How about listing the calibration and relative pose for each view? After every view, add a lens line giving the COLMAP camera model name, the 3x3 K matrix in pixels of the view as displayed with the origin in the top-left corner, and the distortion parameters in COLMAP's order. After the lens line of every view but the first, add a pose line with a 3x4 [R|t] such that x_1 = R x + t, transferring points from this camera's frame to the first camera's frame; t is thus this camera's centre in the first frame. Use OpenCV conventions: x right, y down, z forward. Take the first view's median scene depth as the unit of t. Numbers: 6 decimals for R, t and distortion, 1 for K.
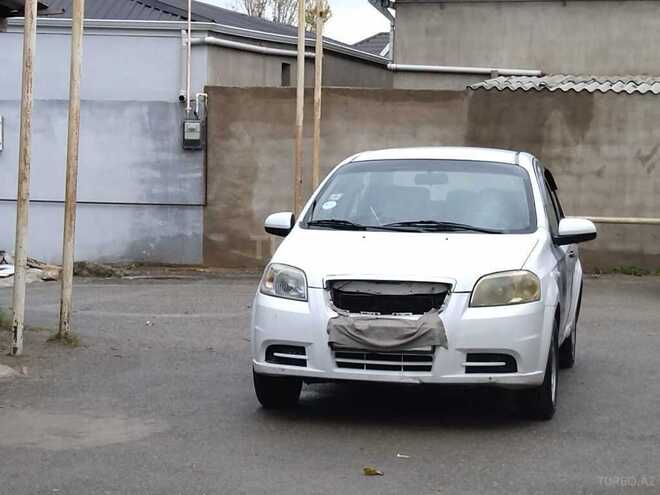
lens RADIAL K [[1701.3, 0, 330.2], [0, 1701.3, 250.1], [0, 0, 1]] dist [0.162126, 0.000000]
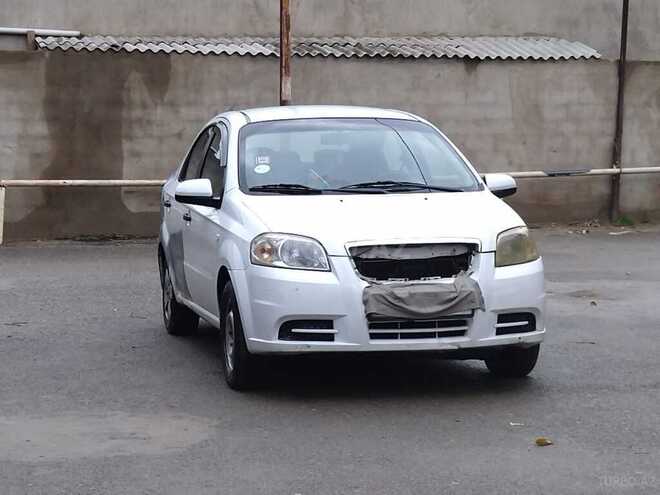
lens RADIAL K [[1701.3, 0, 318.8], [0, 1701.3, 250.6], [0, 0, 1]] dist [0.162126, 0.000000]
pose [[0.912986, -0.053695, 0.404442, -0.363829], [0.045682, 0.998522, 0.029444, -0.008123], [-0.405425, -0.008406, 0.914090, 0.138610]]
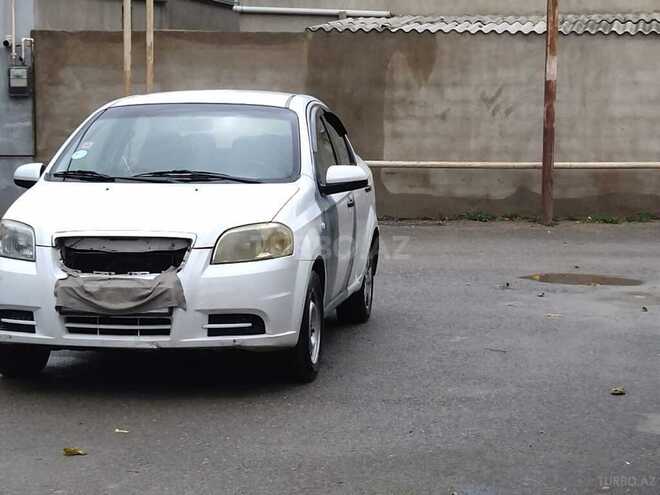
lens RADIAL K [[1699.5, 0, 327.1], [0, 1699.5, 244.3], [0, 0, 1]] dist [0.163352, 0.000000]
pose [[0.998587, -0.018979, 0.049632, 0.089356], [0.017603, 0.999452, 0.028018, -0.001538], [-0.050137, -0.027104, 0.998374, 0.075568]]
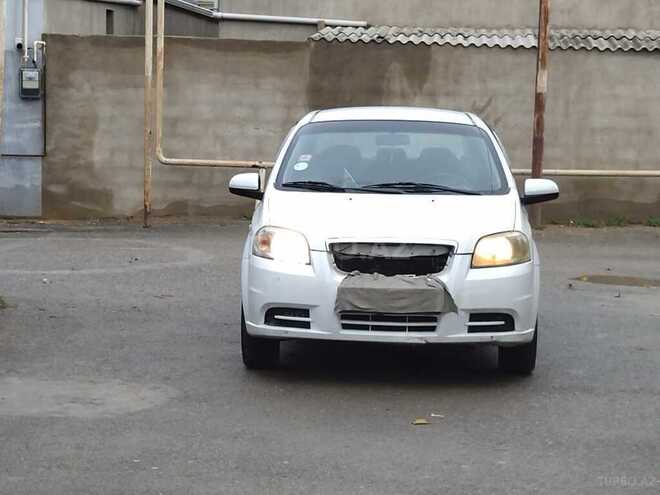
lens RADIAL K [[1701.3, 0, 326.7], [0, 1701.3, 250.0], [0, 0, 1]] dist [0.162126, 0.000000]
pose [[0.987077, -0.010332, 0.159911, -0.151917], [0.004802, 0.999378, 0.034930, -0.012465], [-0.160172, -0.033711, 0.986513, 0.002346]]
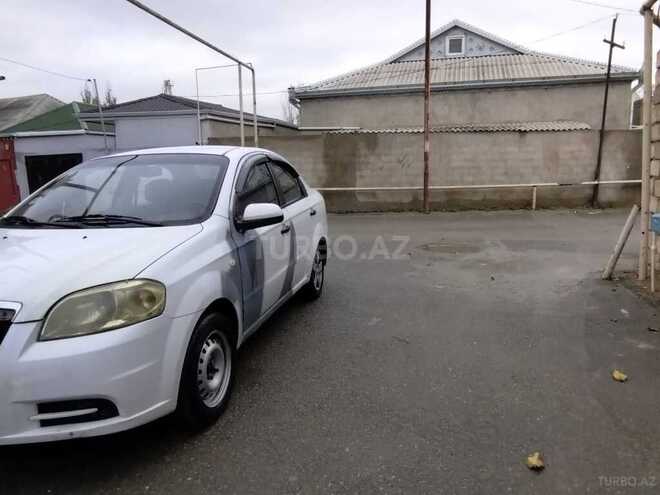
lens RADIAL K [[489.2, 0, 339.7], [0, 489.2, 242.6], [0, 0, 1]] dist [-0.054892, 0.034995]
pose [[0.998964, -0.044317, 0.010386, 0.191937], [0.043152, 0.994666, 0.093689, -0.020917], [-0.014482, -0.093143, 0.995547, 0.717215]]
